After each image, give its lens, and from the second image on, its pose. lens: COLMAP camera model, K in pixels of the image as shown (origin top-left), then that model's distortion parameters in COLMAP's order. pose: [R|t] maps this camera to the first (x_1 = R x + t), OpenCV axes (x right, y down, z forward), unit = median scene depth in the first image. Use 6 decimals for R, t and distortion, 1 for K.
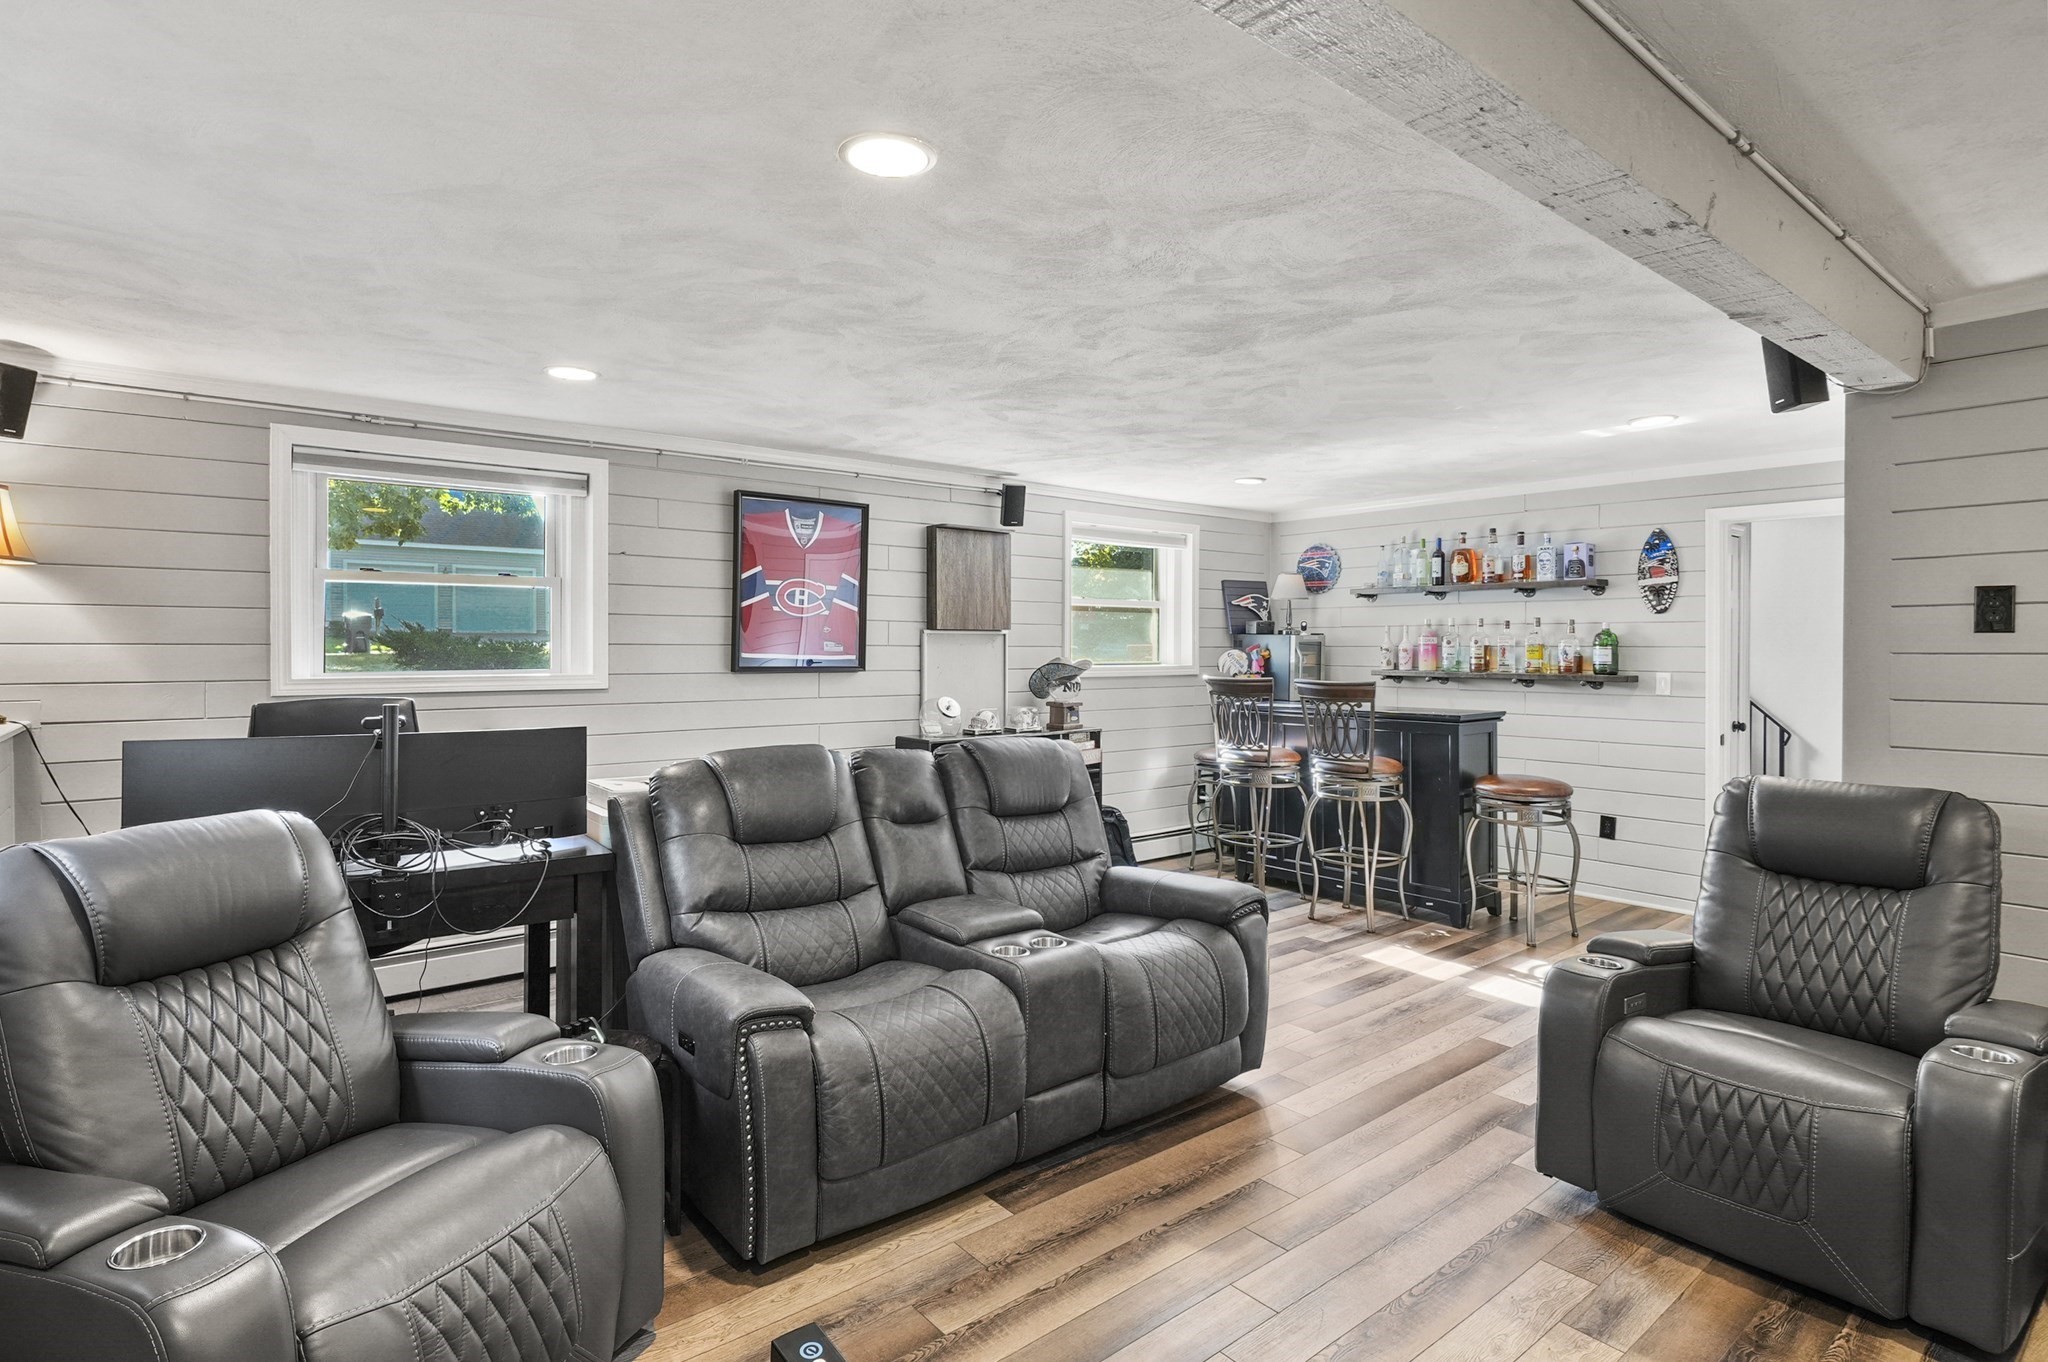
lens RADIAL K [[1030.8, 0, 1018.4], [0, 1030.8, 651.9], [0, 0, 1]] dist [-0.002724, -0.007336]
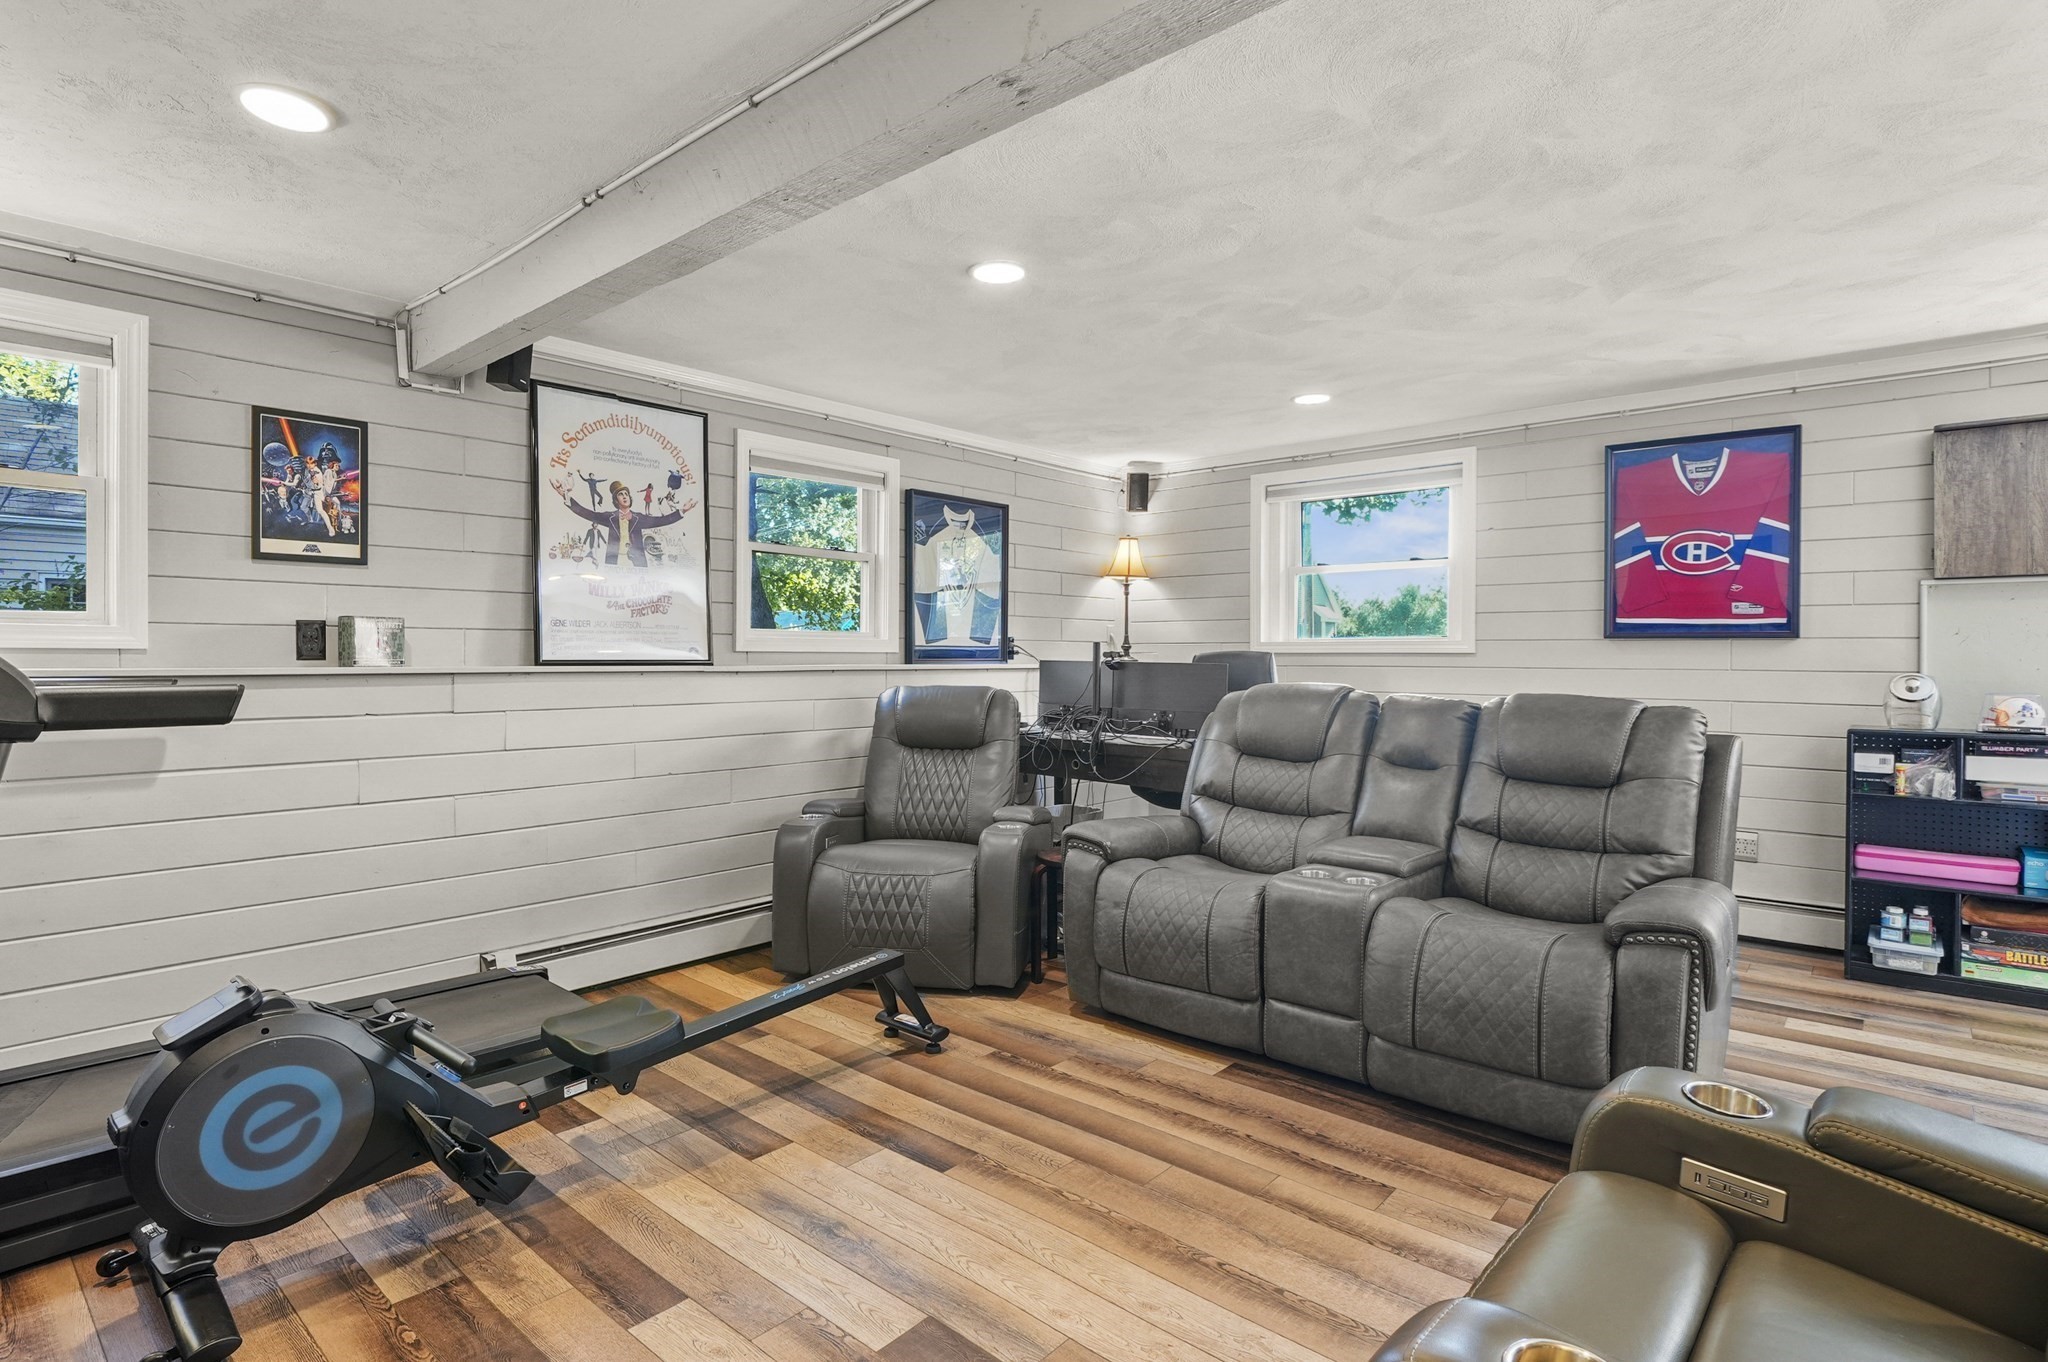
lens RADIAL K [[1030.8, 0, 1018.4], [0, 1030.8, 651.9], [0, 0, 1]] dist [-0.002724, -0.007336]
pose [[0.173639, -0.003571, -0.984803, 0.722288], [-0.005729, 0.999973, -0.004636, 0.051132], [0.984793, 0.006447, 0.173614, 0.382265]]
